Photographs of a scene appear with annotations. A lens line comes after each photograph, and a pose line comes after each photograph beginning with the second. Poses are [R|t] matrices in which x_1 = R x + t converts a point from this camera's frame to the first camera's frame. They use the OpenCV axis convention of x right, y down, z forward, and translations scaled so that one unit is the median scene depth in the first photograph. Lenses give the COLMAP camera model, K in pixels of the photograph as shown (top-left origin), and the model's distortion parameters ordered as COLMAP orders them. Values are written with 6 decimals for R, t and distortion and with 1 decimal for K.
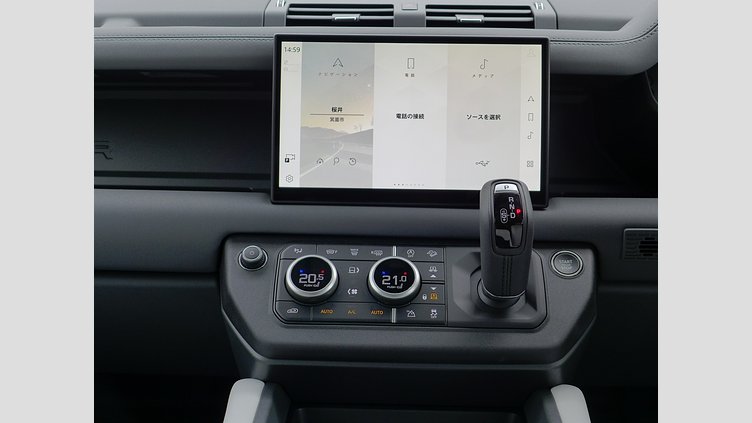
lens RADIAL K [[1135.4, 0, 378.3], [0, 1135.4, 208.5], [0, 0, 1]] dist [0.083789, 0.000000]
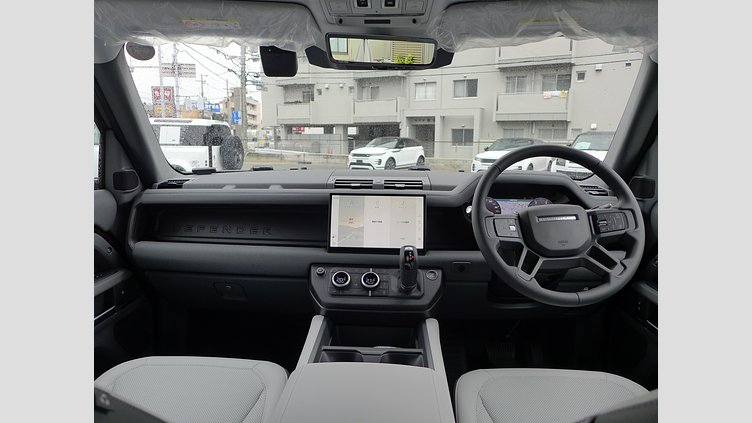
lens RADIAL K [[496.1, 0, 370.6], [0, 496.1, 198.7], [0, 0, 1]] dist [-0.036148, 0.005068]
pose [[0.999636, 0.001307, -0.026945, 0.046963], [-0.003678, 0.996099, -0.088165, -0.030460], [0.026725, 0.088232, 0.995741, -0.241441]]
